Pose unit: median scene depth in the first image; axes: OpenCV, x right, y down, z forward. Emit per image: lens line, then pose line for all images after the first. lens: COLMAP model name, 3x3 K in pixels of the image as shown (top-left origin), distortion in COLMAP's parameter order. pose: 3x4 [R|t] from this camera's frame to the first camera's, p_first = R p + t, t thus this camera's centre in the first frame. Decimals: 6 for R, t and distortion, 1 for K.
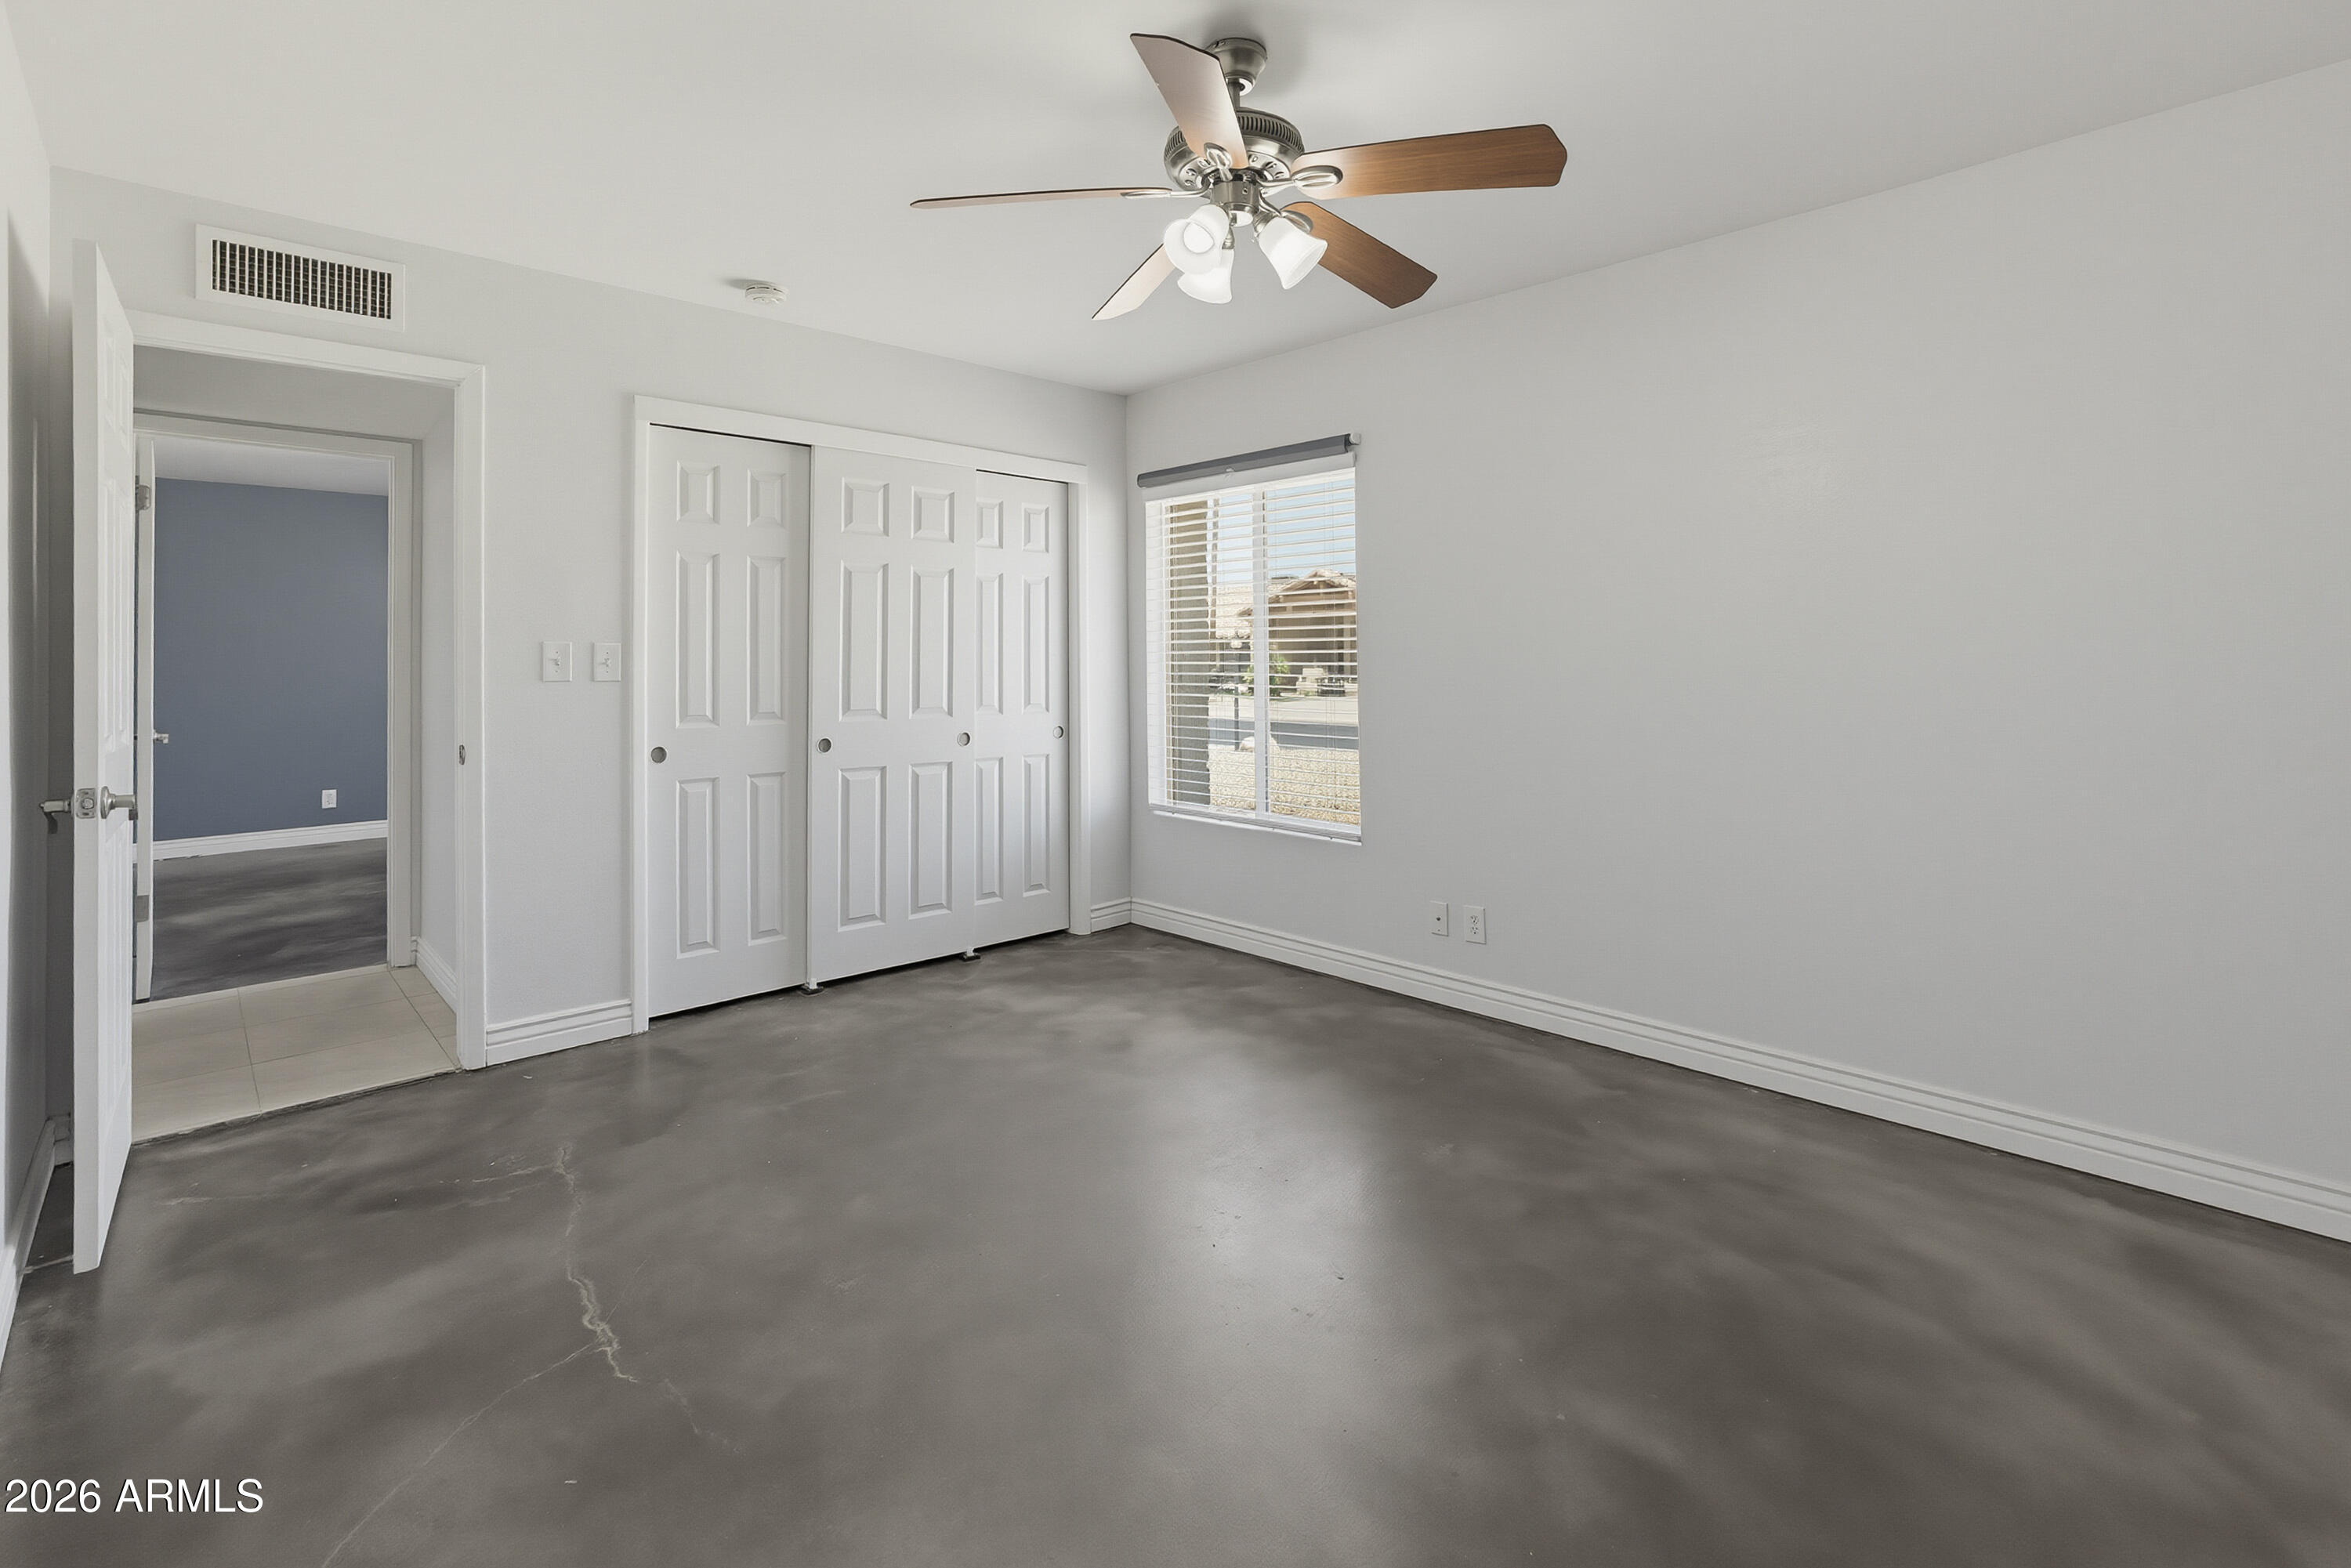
lens RADIAL K [[1086.5, 0, 1165.3], [0, 1086.5, 662.0], [0, 0, 1]] dist [0.000841, 0.000227]
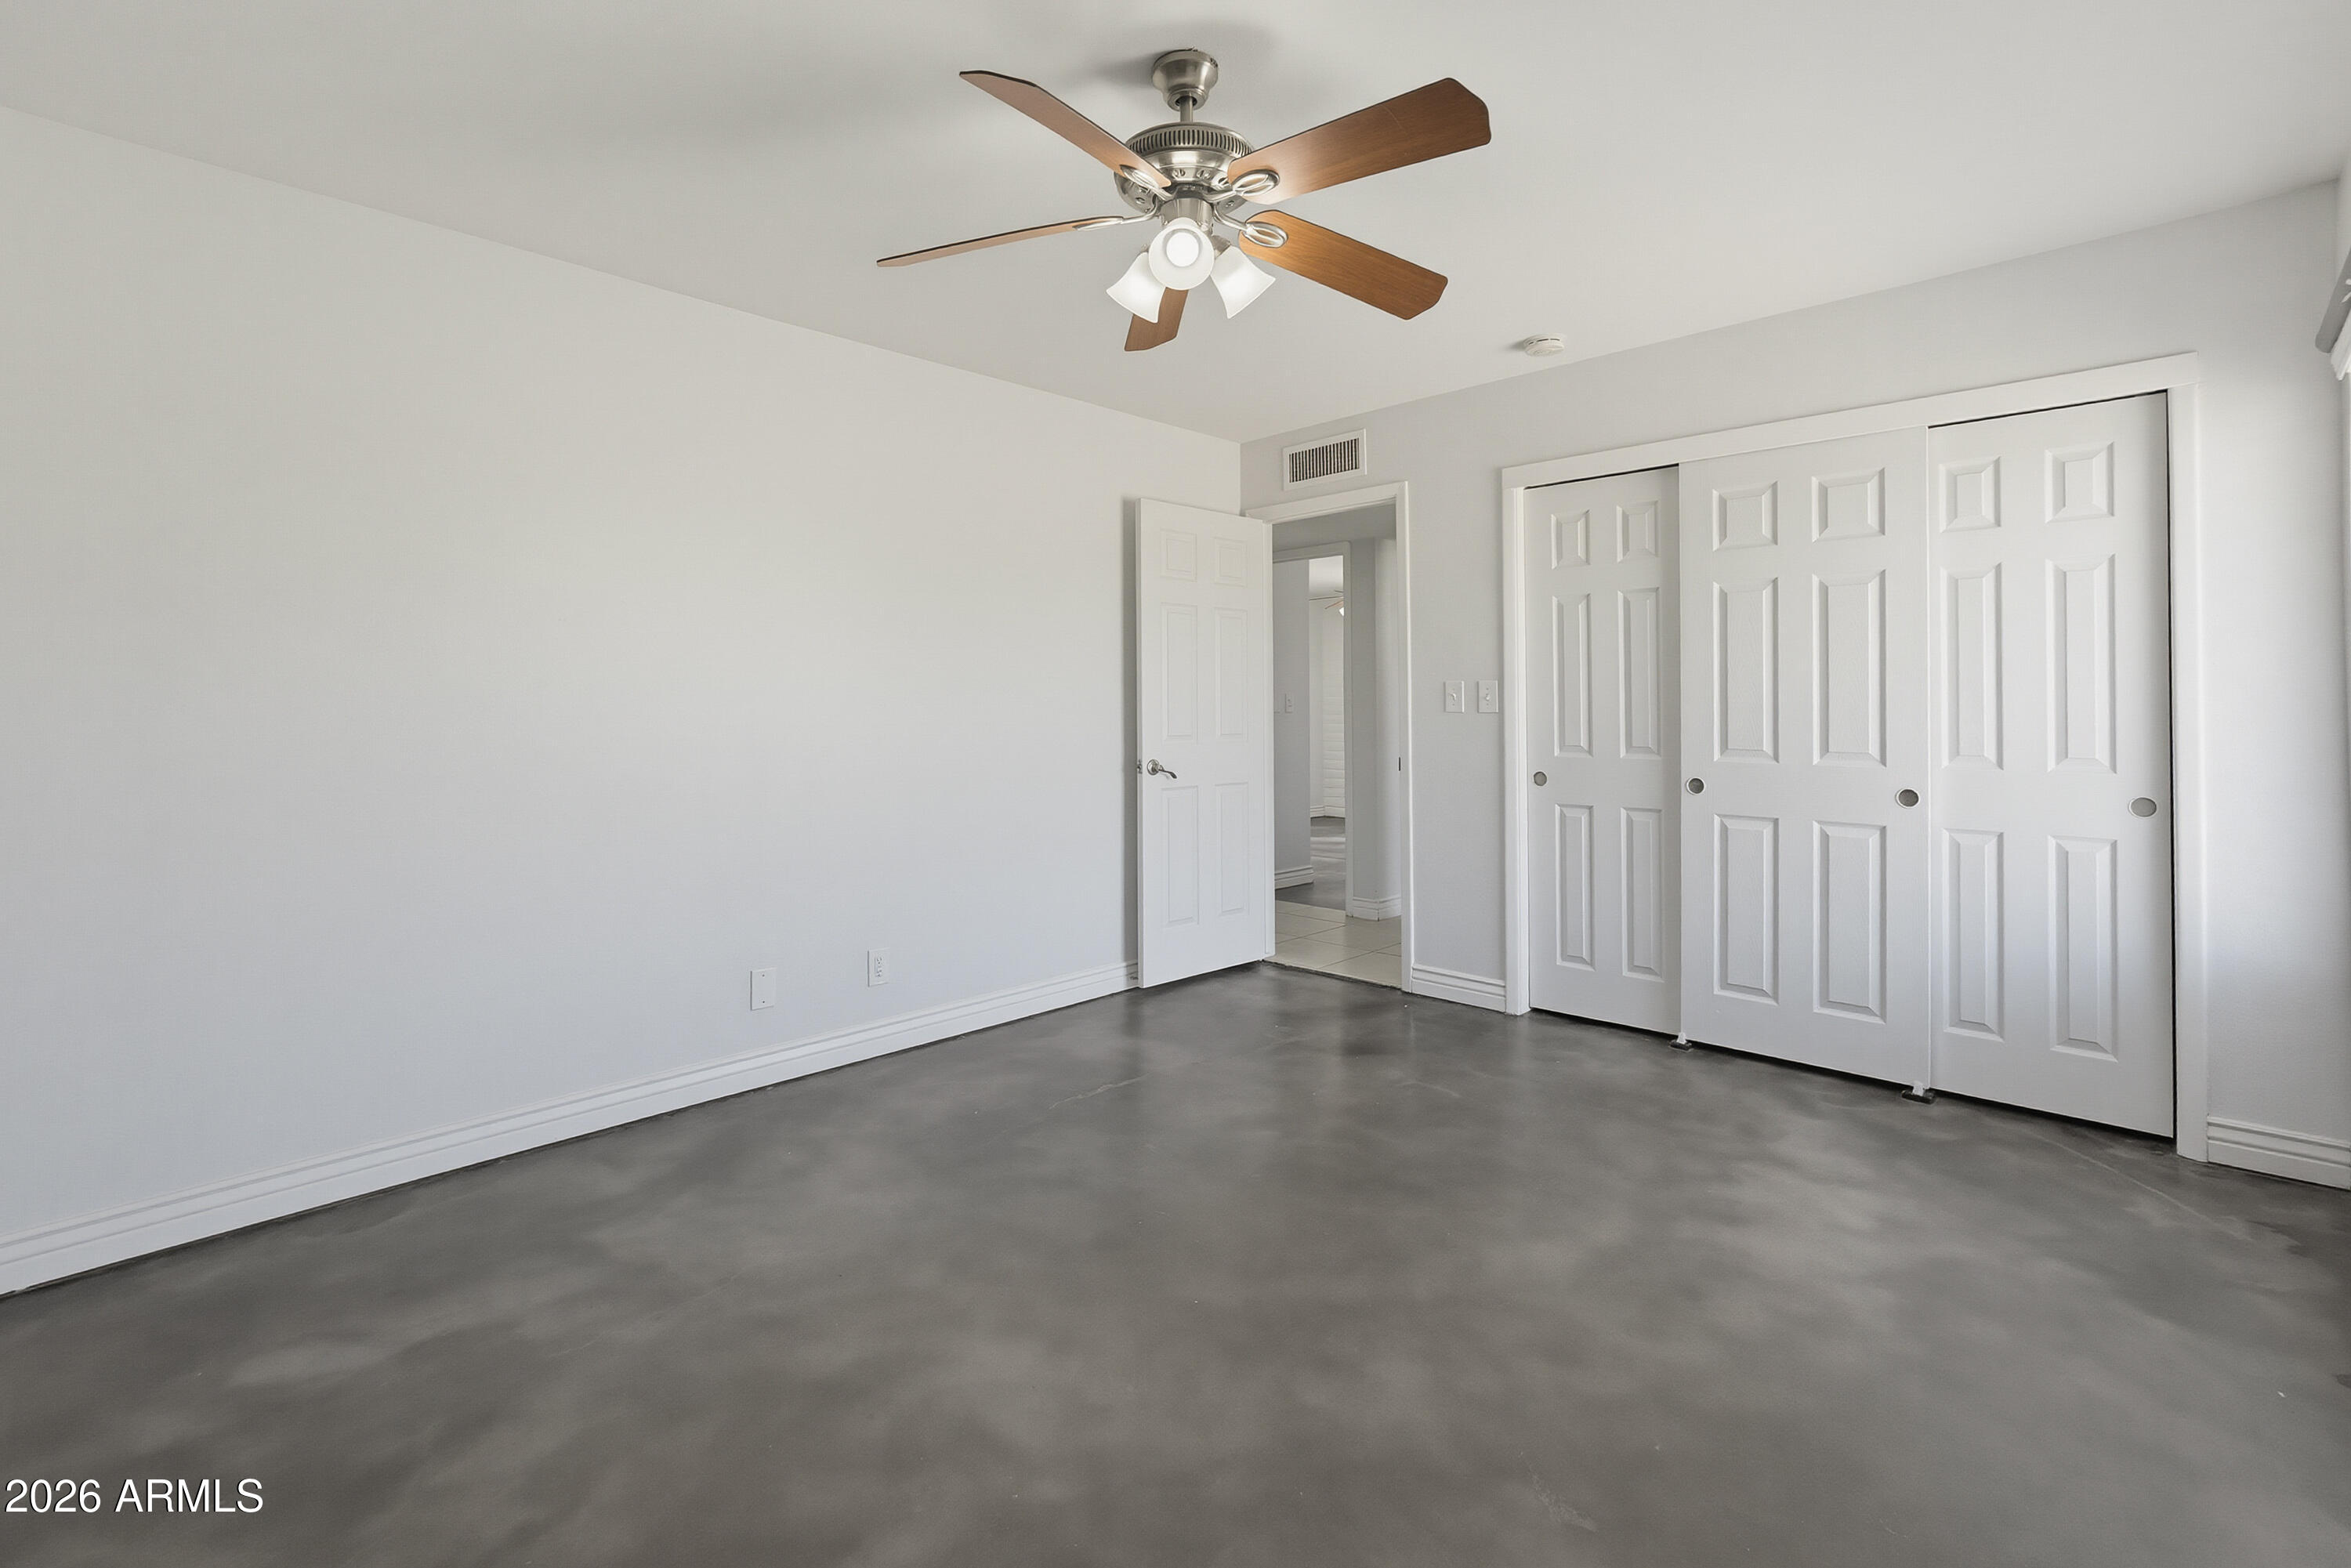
lens RADIAL K [[1064.3, 0, 1172.1], [0, 1064.3, 698.9], [0, 0, 1]] dist [-0.013717, -0.000081]
pose [[0.040534, 0.001862, -0.999176, 0.570849], [0.010659, 0.999941, 0.002296, -0.003703], [0.999121, -0.010743, 0.040512, 0.527029]]
